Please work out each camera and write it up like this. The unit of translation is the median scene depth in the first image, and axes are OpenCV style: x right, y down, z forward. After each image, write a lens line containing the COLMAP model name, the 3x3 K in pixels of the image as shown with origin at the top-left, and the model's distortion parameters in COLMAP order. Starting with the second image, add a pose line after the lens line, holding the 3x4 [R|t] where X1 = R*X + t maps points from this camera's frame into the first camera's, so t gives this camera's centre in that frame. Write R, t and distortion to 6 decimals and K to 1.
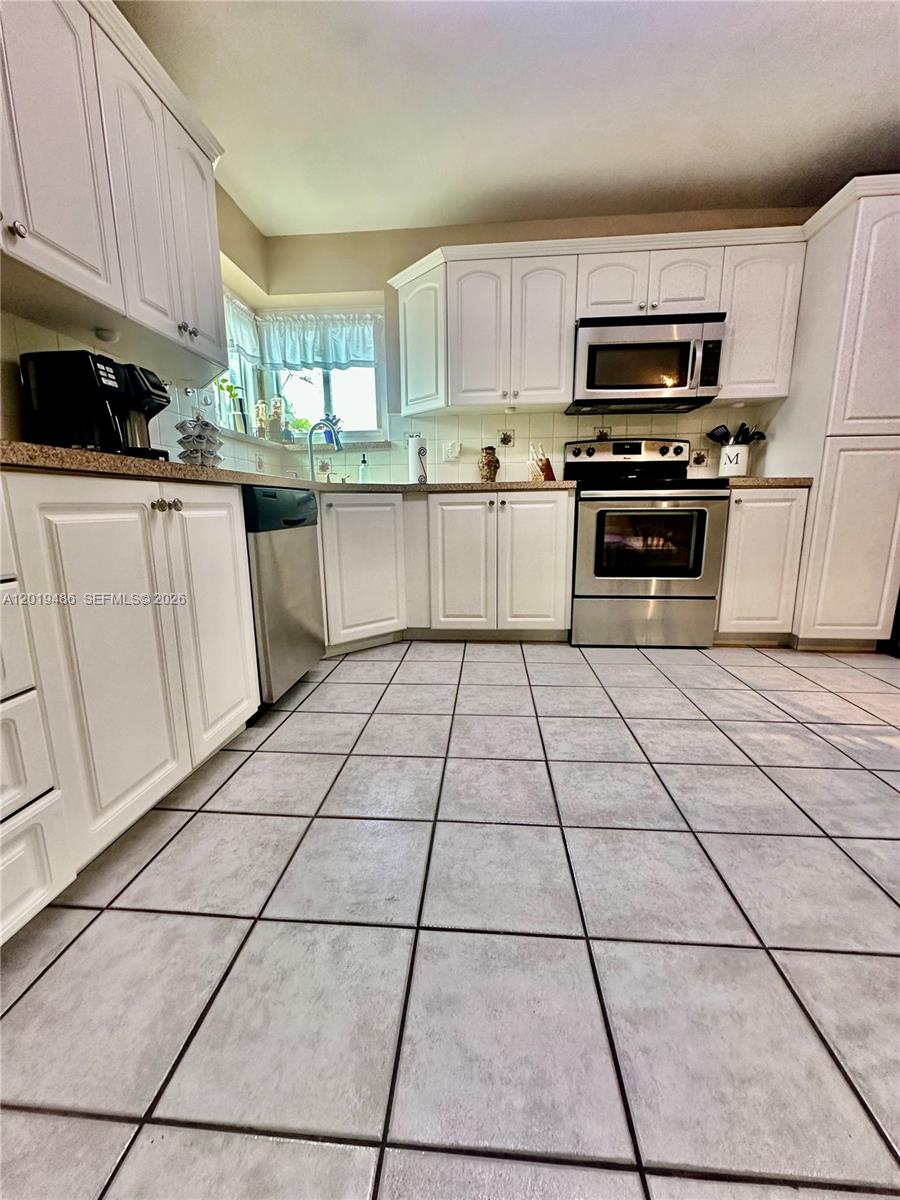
lens RADIAL K [[479.6, 0, 450.3], [0, 479.6, 599.4], [0, 0, 1]] dist [-0.006960, 0.001667]
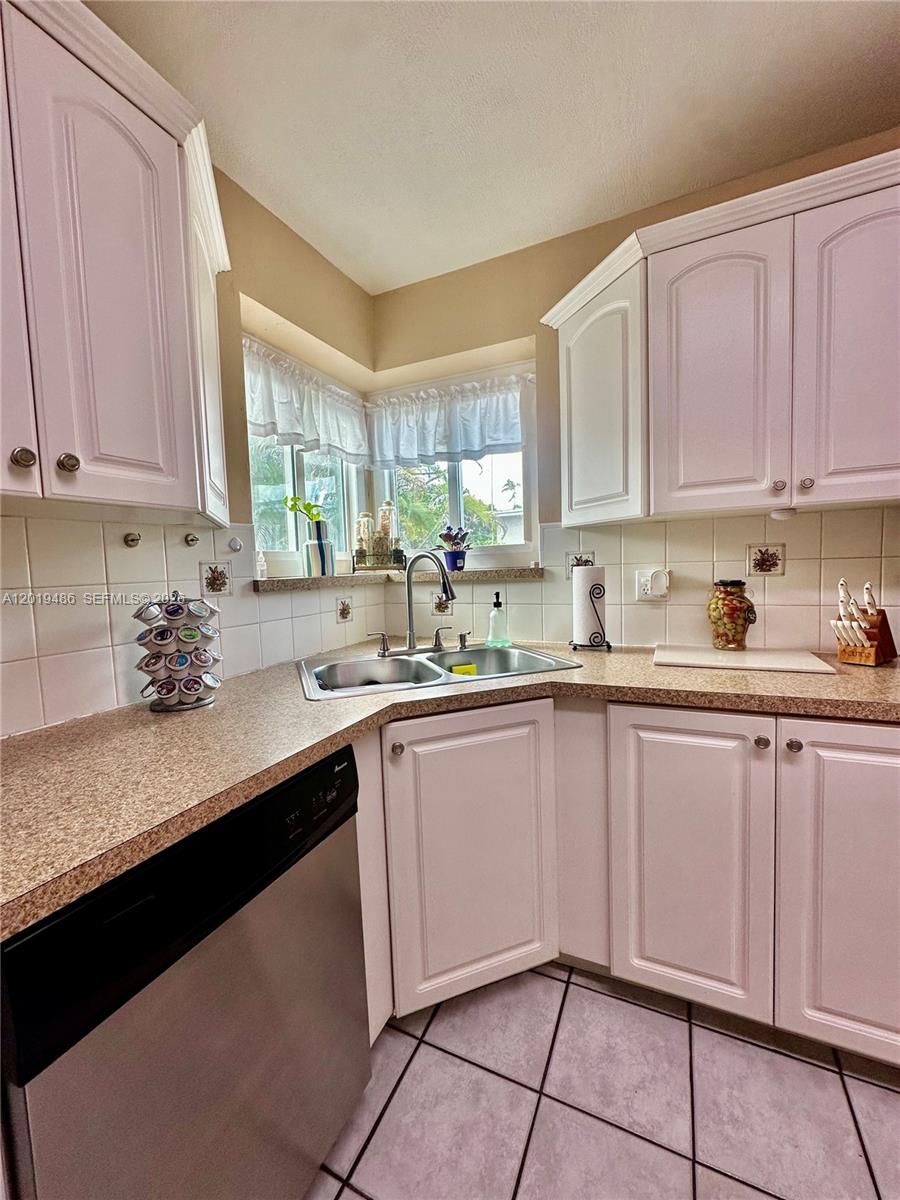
lens RADIAL K [[479.6, 0, 451.2], [0, 479.6, 599.9], [0, 0, 1]] dist [-0.006960, 0.001667]
pose [[0.936852, 0.003779, -0.349704, -0.021348], [-0.043446, 0.993453, -0.105655, -0.225841], [0.347016, 0.114177, 0.930883, 0.409648]]
